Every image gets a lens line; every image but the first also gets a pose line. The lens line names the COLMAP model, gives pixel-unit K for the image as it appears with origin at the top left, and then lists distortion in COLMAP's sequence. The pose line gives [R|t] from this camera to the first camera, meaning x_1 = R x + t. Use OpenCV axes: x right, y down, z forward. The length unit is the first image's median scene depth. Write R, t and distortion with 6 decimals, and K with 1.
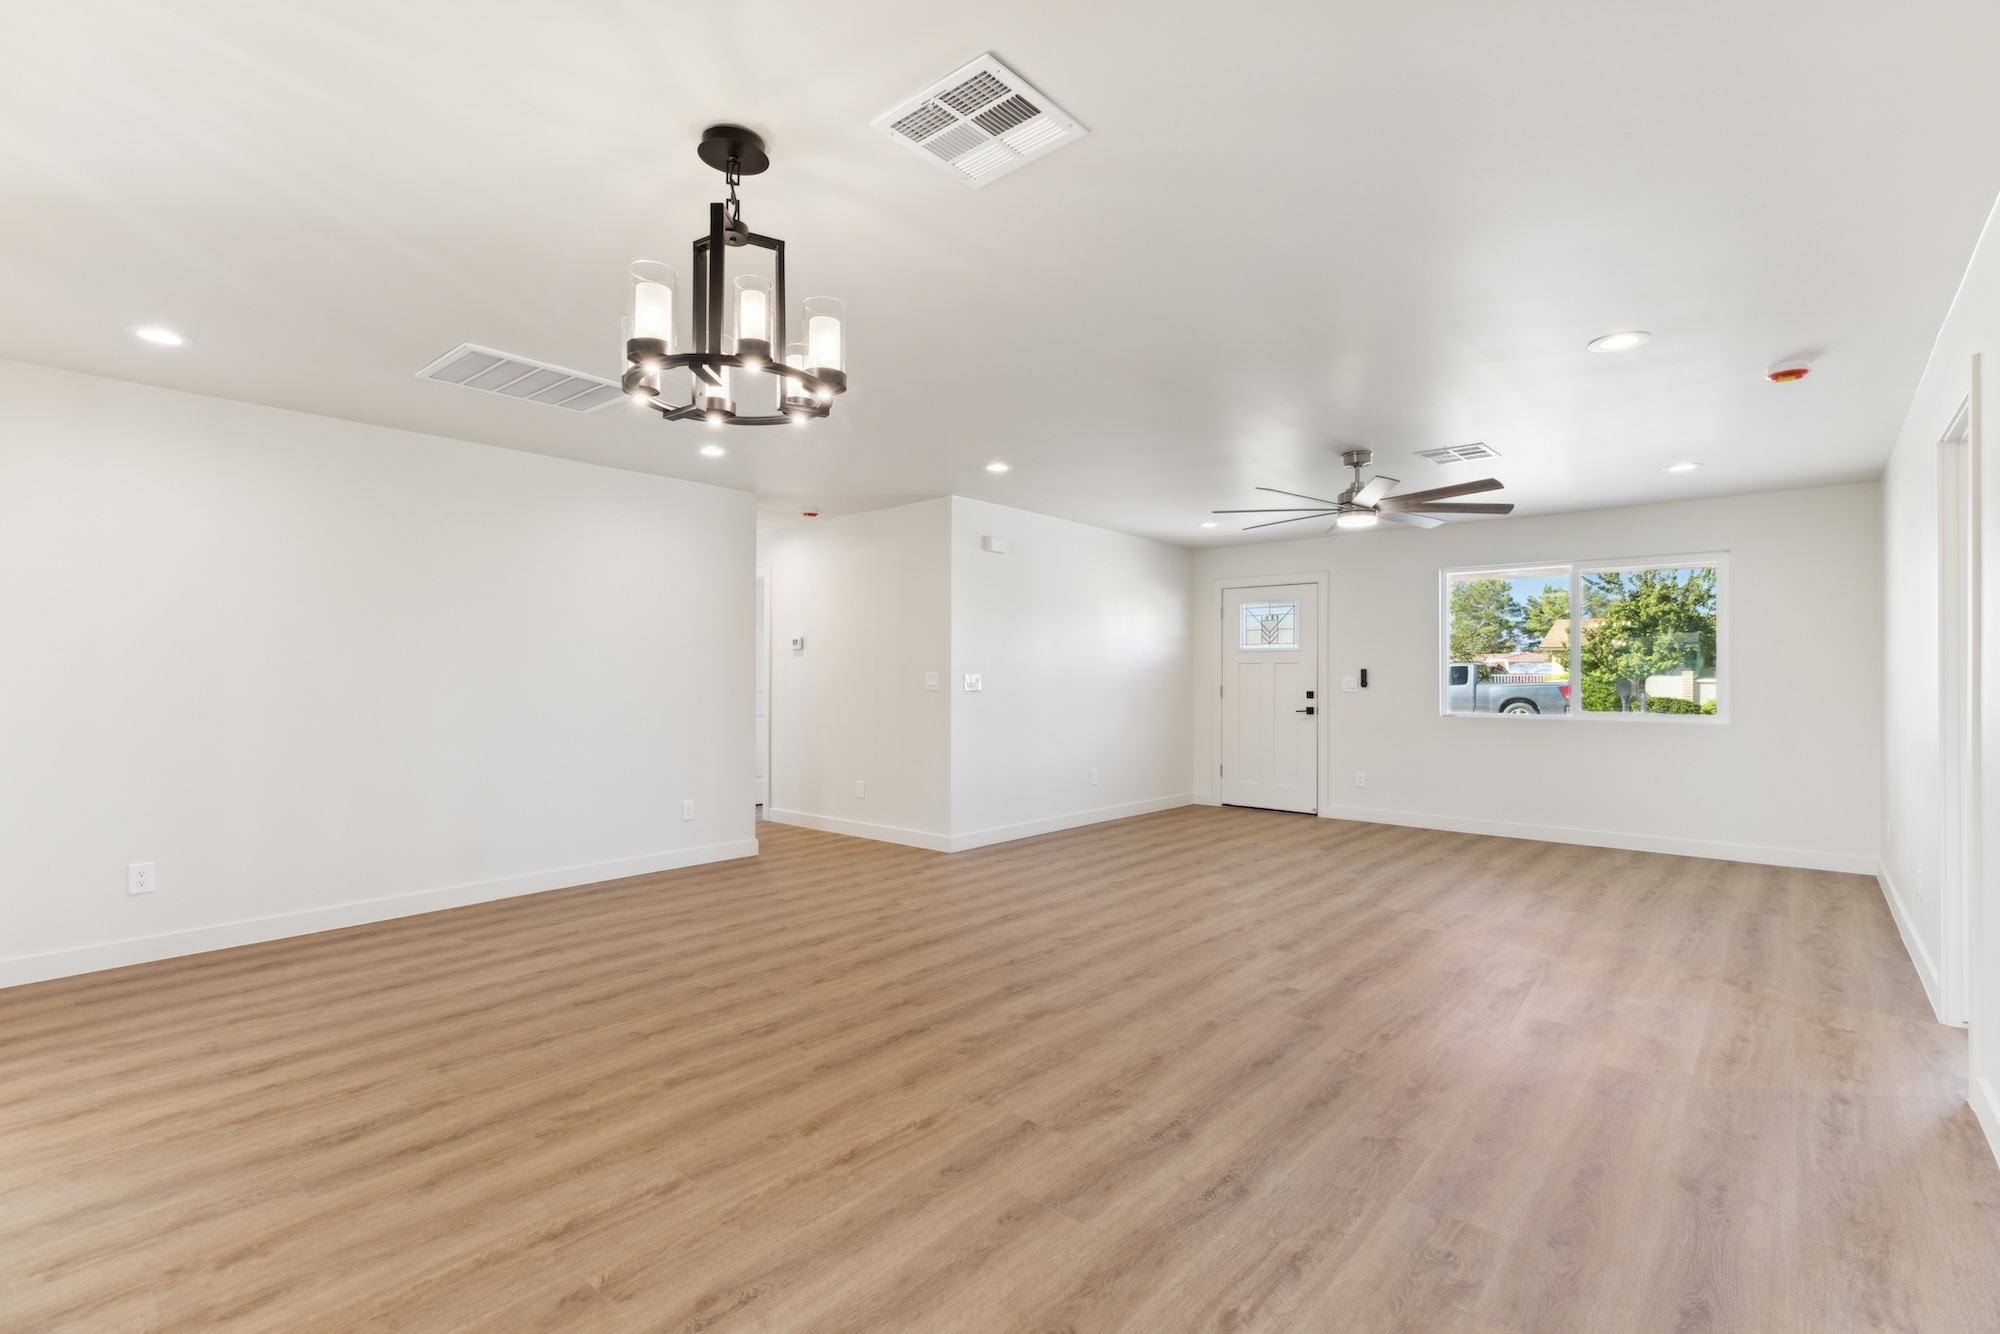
lens RADIAL K [[912.7, 0, 1003.7], [0, 912.7, 672.0], [0, 0, 1]] dist [0.000915, 0.001101]
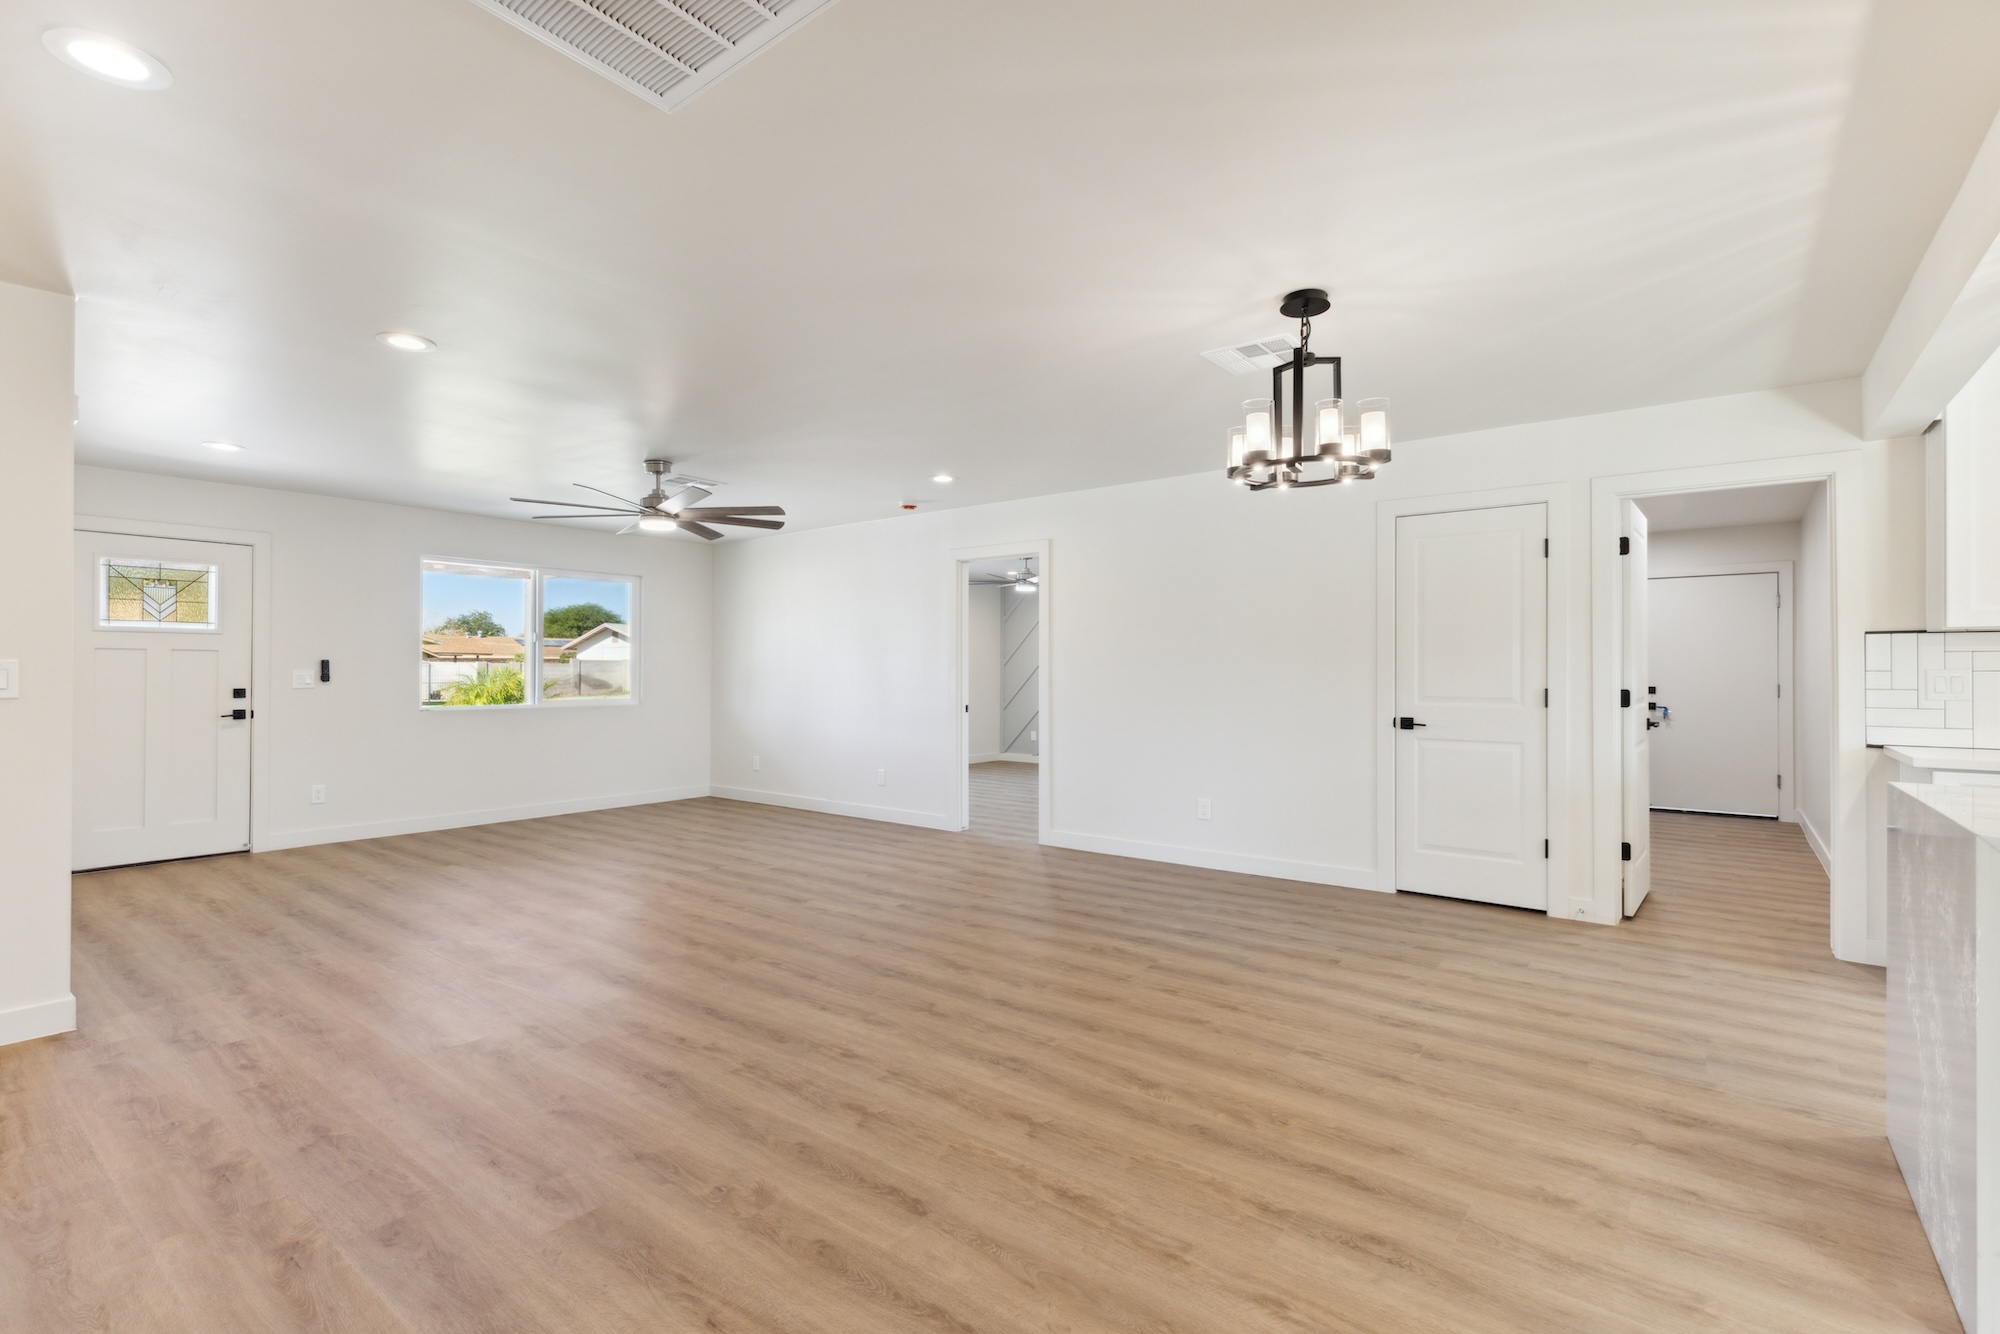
lens RADIAL K [[912.7, 0, 1004.8], [0, 912.7, 667.7], [0, 0, 1]] dist [0.000915, 0.001101]
pose [[-0.061721, 0.000714, 0.998093, -1.146055], [-0.005118, 0.999986, -0.001032, 0.003319], [-0.998080, -0.005171, -0.061717, 1.049911]]
